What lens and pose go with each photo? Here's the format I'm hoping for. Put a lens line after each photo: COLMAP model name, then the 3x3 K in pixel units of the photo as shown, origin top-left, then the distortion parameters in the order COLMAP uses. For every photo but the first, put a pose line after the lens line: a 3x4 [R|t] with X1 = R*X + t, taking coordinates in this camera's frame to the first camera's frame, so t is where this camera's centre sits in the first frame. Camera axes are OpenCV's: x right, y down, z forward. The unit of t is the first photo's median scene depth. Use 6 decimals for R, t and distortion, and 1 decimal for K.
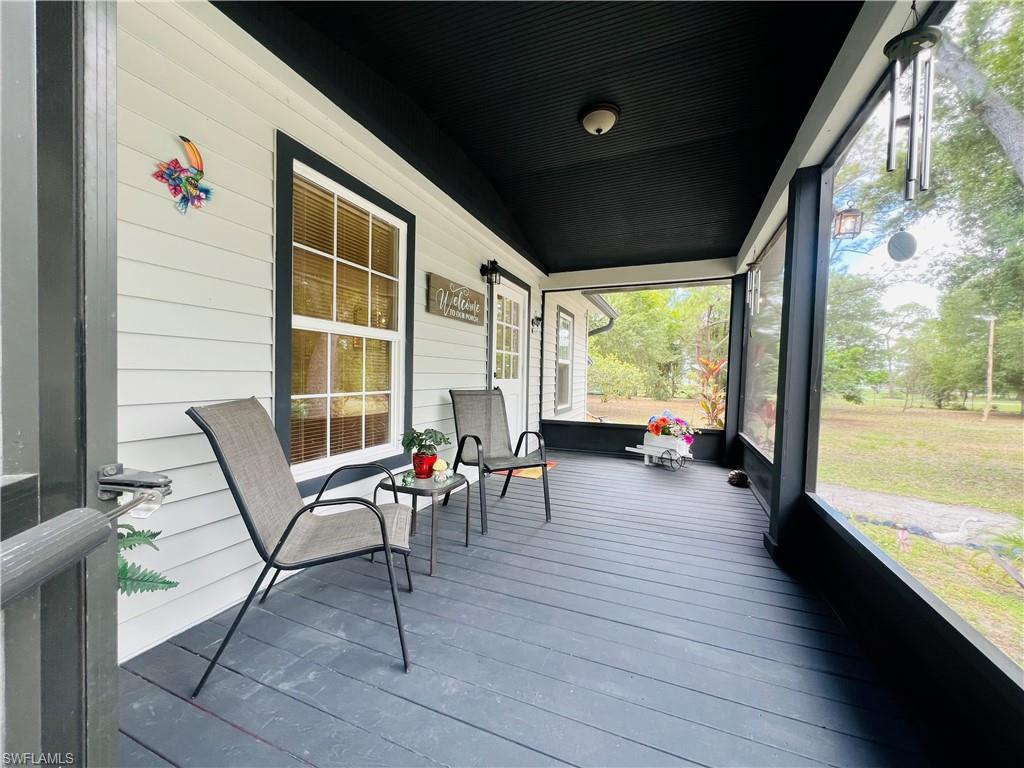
lens RADIAL K [[409.8, 0, 513.8], [0, 409.8, 385.4], [0, 0, 1]] dist [-0.000349, -0.000023]
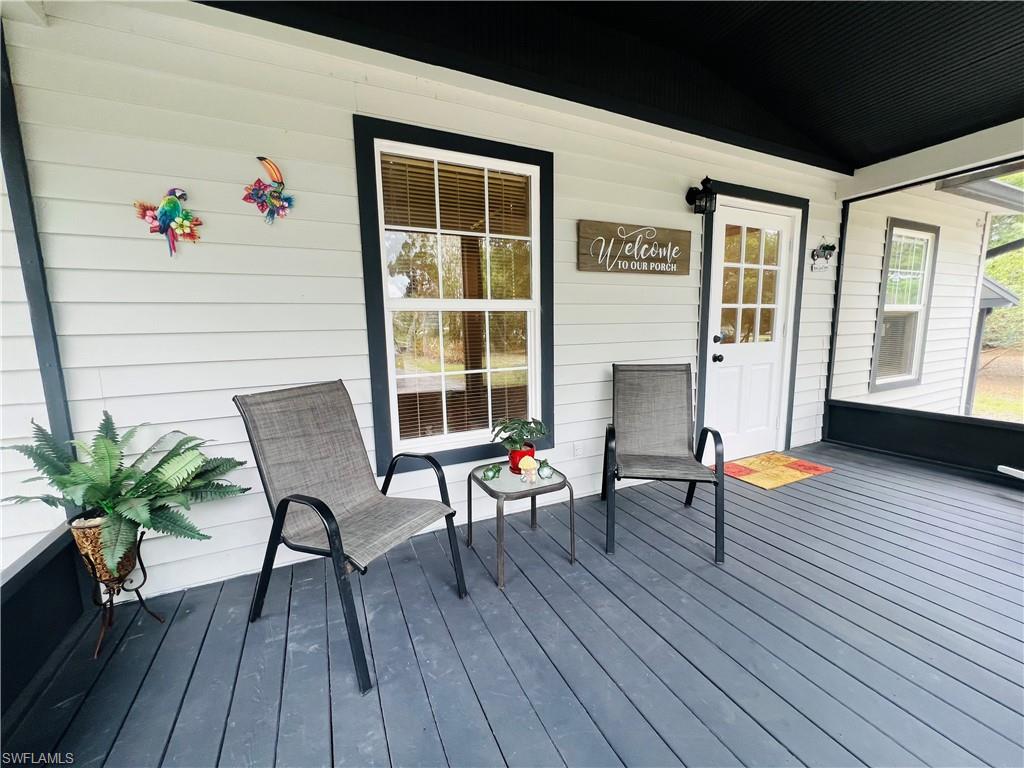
lens RADIAL K [[409.8, 0, 513.8], [0, 409.8, 385.4], [0, 0, 1]] dist [-0.000349, -0.000023]
pose [[0.733964, 0.061956, -0.676356, 0.245866], [0.016143, 0.993958, 0.108568, -0.037073], [0.678996, -0.090604, 0.728529, 0.268203]]
